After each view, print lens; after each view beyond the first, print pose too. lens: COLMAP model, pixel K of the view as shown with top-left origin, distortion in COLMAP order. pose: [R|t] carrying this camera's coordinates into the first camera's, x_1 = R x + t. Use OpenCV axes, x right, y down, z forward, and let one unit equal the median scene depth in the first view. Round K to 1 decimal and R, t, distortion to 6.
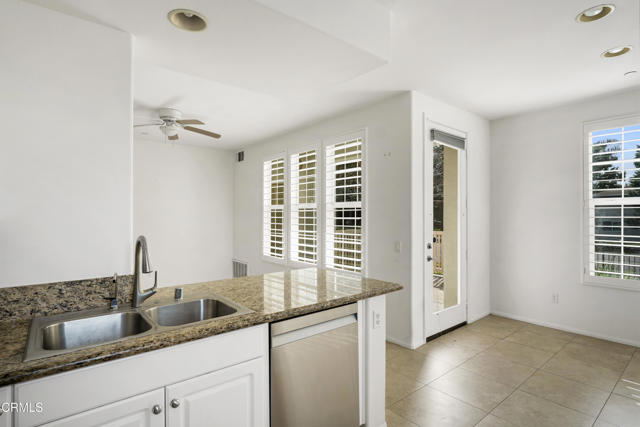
lens RADIAL K [[329.2, 0, 320.7], [0, 329.2, 213.8], [0, 0, 1]] dist [-0.002192, -0.002085]
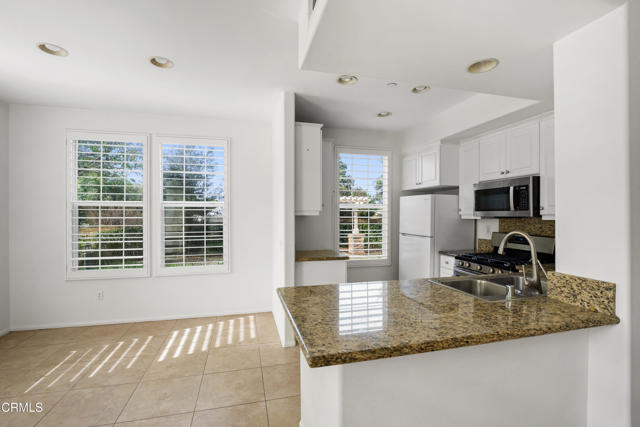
lens RADIAL K [[303.7, 0, 320.9], [0, 303.7, 212.1], [0, 0, 1]] dist [-0.004382, -0.000094]
pose [[-0.905048, 0.005027, 0.425279, -0.154780], [0.000702, 0.999946, -0.010324, 0.000804], [-0.425308, -0.009045, -0.905003, 1.072301]]
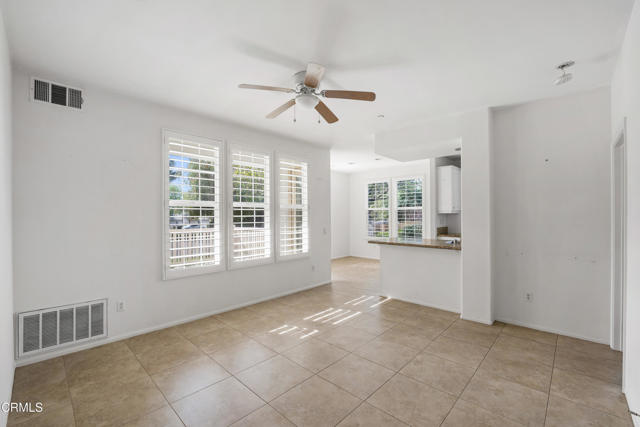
lens RADIAL K [[280.1, 0, 329.0], [0, 280.1, 213.7], [0, 0, 1]] dist [-0.024470, 0.001135]
pose [[-0.155795, 0.004131, 0.987781, -1.280532], [-0.000379, 0.999991, -0.004241, 0.010912], [-0.987789, -0.001035, -0.155792, 1.199783]]
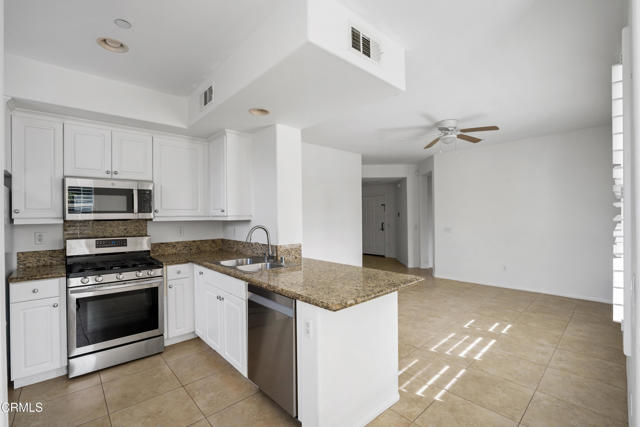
lens RADIAL K [[280.1, 0, 325.4], [0, 280.1, 214.3], [0, 0, 1]] dist [-0.024470, 0.001135]
pose [[0.064509, 0.000175, -0.997917, 0.548025], [0.011998, 0.999928, 0.000951, -0.001760], [0.997845, -0.012034, 0.064503, 0.571132]]
